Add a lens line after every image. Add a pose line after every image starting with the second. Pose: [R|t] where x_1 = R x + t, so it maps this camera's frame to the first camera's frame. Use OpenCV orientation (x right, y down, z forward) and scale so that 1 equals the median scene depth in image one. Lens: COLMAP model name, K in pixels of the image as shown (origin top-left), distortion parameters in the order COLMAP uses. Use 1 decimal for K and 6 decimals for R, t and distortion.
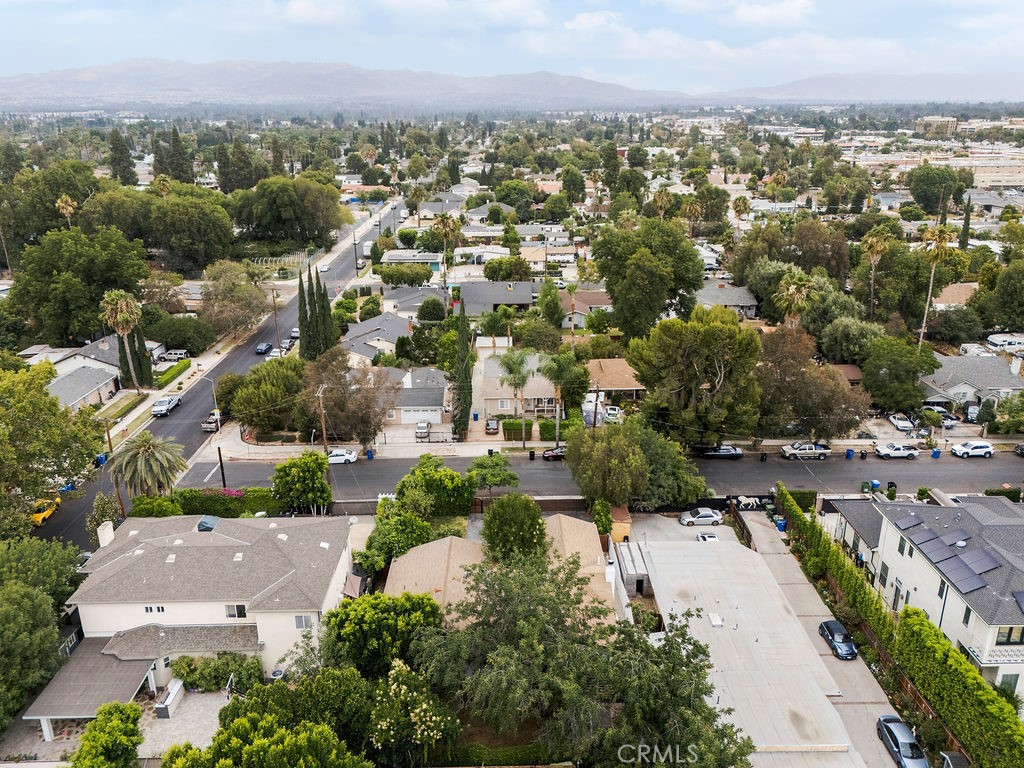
lens RADIAL K [[748.6, 0, 508.5], [0, 748.6, 383.3], [0, 0, 1]] dist [0.037683, -0.025848]
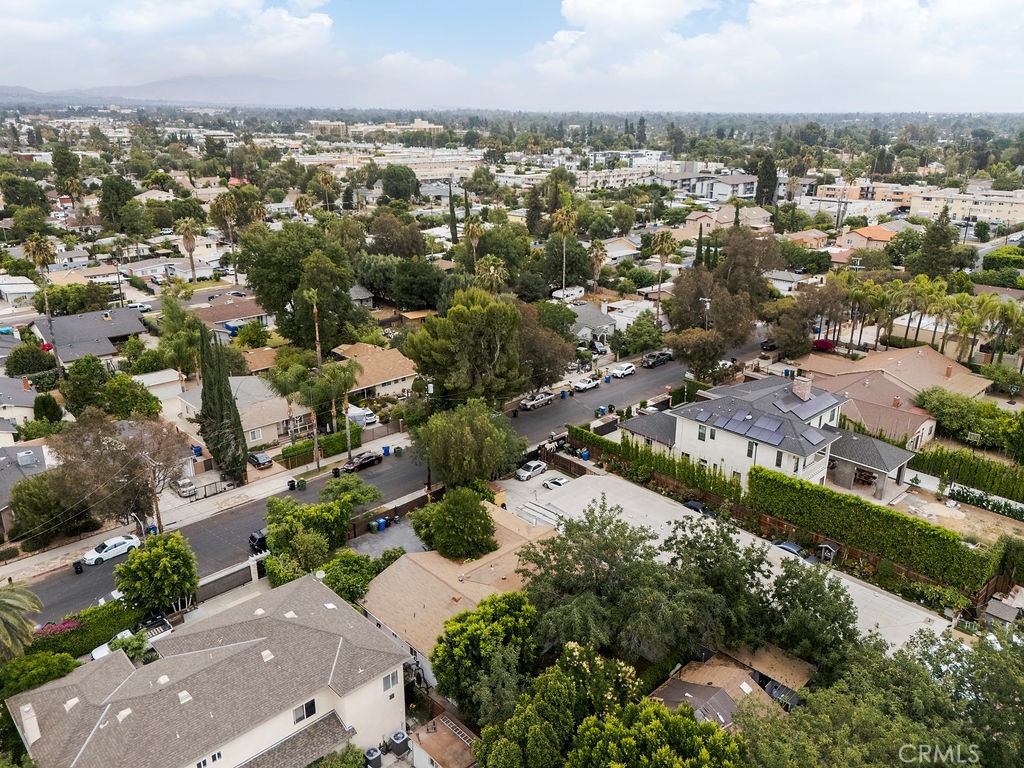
lens RADIAL K [[748.6, 0, 510.5], [0, 748.6, 383.6], [0, 0, 1]] dist [0.037683, -0.025848]
pose [[0.736808, -0.220022, 0.639299, -0.396169], [0.221506, 0.971937, 0.079212, -0.040554], [-0.638787, 0.083244, 0.764867, 0.112673]]
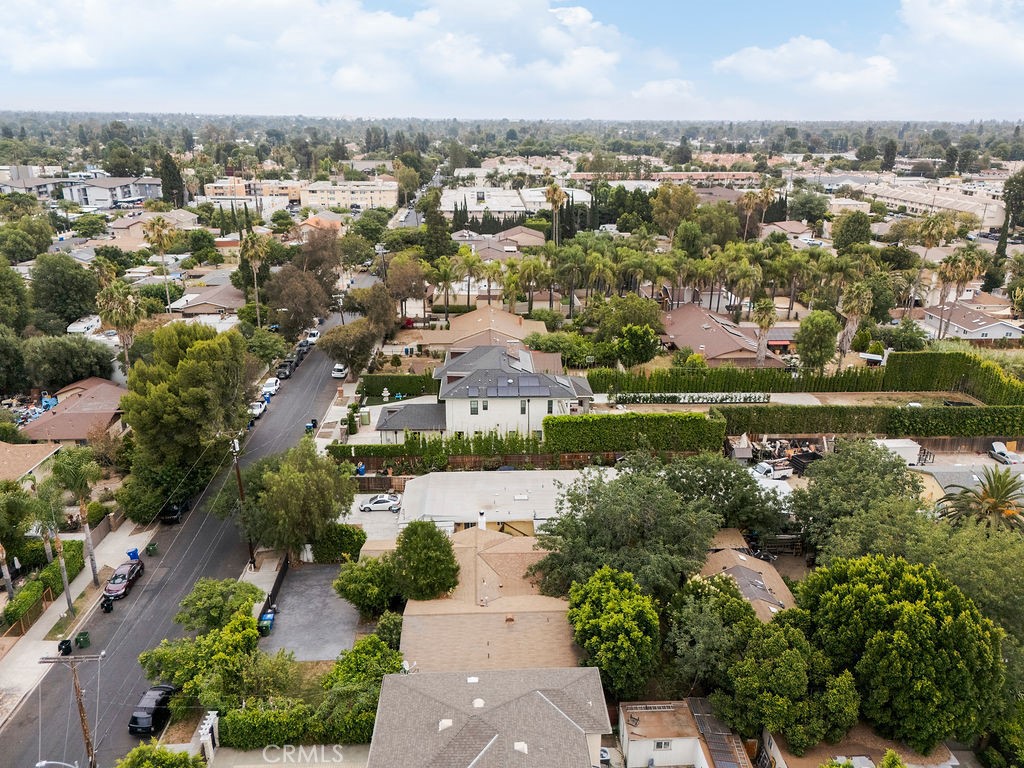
lens RADIAL K [[748.6, 0, 515.2], [0, 748.6, 380.0], [0, 0, 1]] dist [0.037683, -0.025848]
pose [[-0.036455, -0.321463, 0.946220, -0.574278], [0.327848, 0.890599, 0.315197, -0.183200], [-0.944027, 0.321707, 0.072924, 0.534128]]
